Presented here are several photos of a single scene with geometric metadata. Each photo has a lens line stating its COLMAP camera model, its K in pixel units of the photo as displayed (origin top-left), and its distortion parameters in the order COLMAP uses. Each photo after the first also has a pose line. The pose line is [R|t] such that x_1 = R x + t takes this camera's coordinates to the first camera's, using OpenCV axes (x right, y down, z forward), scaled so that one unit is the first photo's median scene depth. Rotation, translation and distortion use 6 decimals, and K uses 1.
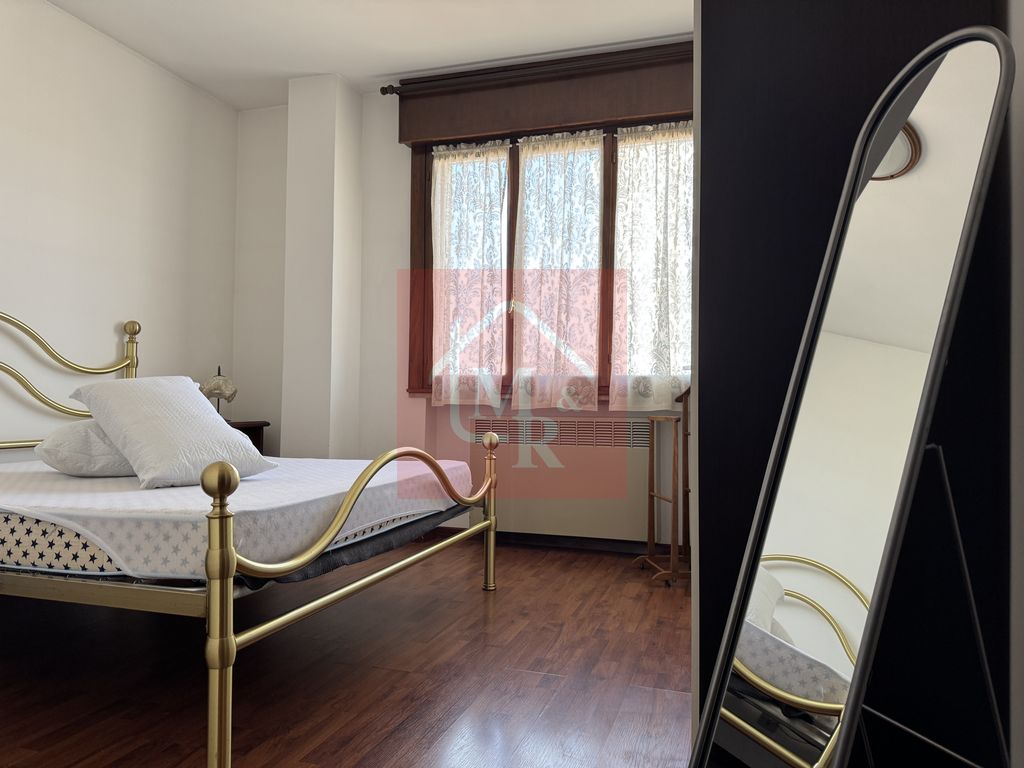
lens RADIAL K [[729.8, 0, 517.0], [0, 729.8, 388.3], [0, 0, 1]] dist [0.048504, -0.057296]
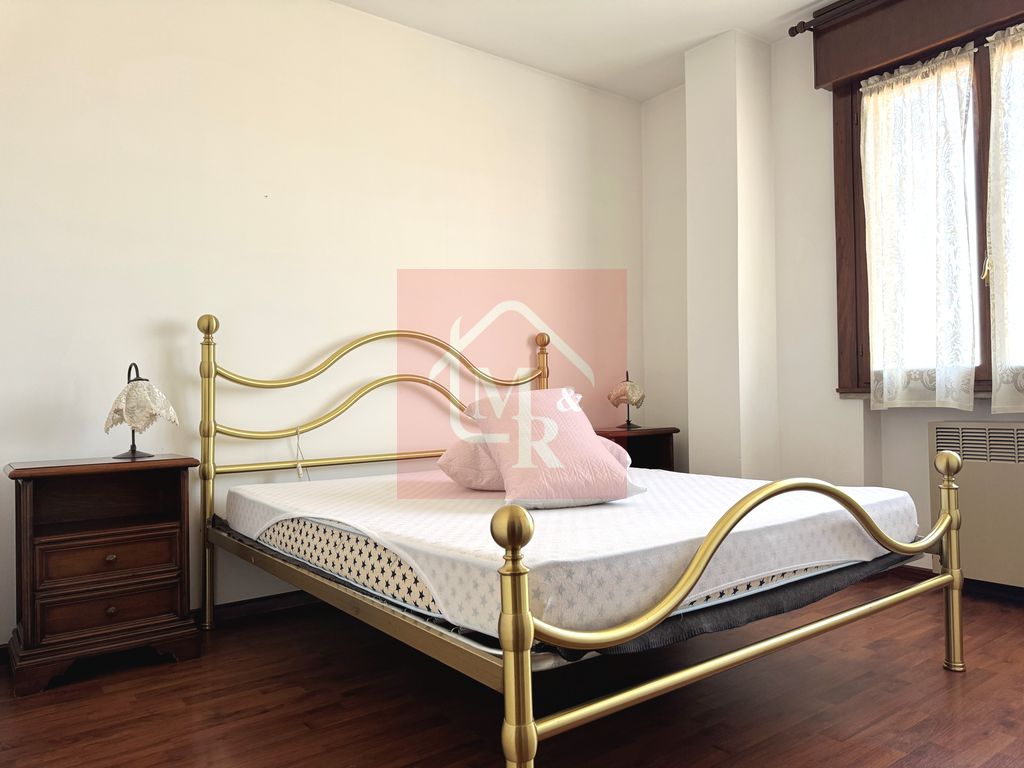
lens RADIAL K [[729.8, 0, 500.0], [0, 729.8, 388.6], [0, 0, 1]] dist [0.048504, -0.057296]
pose [[0.809768, -0.033037, -0.585819, 0.032443], [0.038124, 0.999266, -0.003655, -0.013343], [0.585510, -0.019374, 0.810434, 0.156745]]
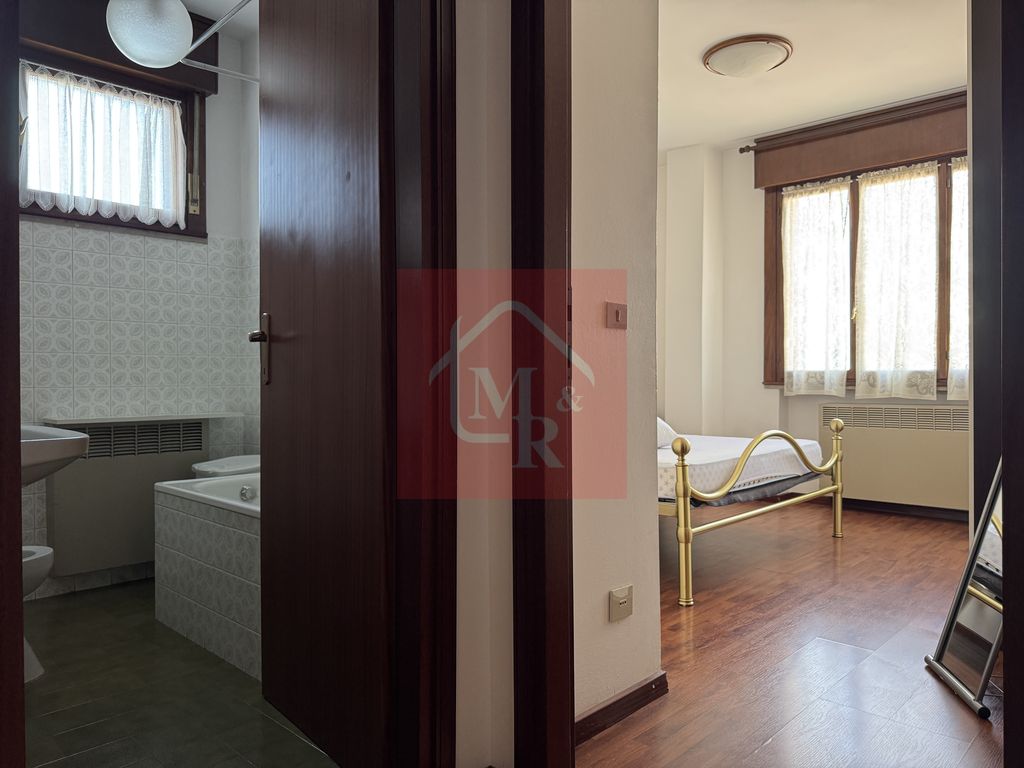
lens RADIAL K [[729.8, 0, 516.2], [0, 729.8, 377.8], [0, 0, 1]] dist [0.048504, -0.057296]
pose [[0.900792, -0.015161, -0.433986, 0.019675], [0.023681, 0.999618, 0.014230, -0.044330], [0.433604, -0.023096, 0.900807, -0.429196]]
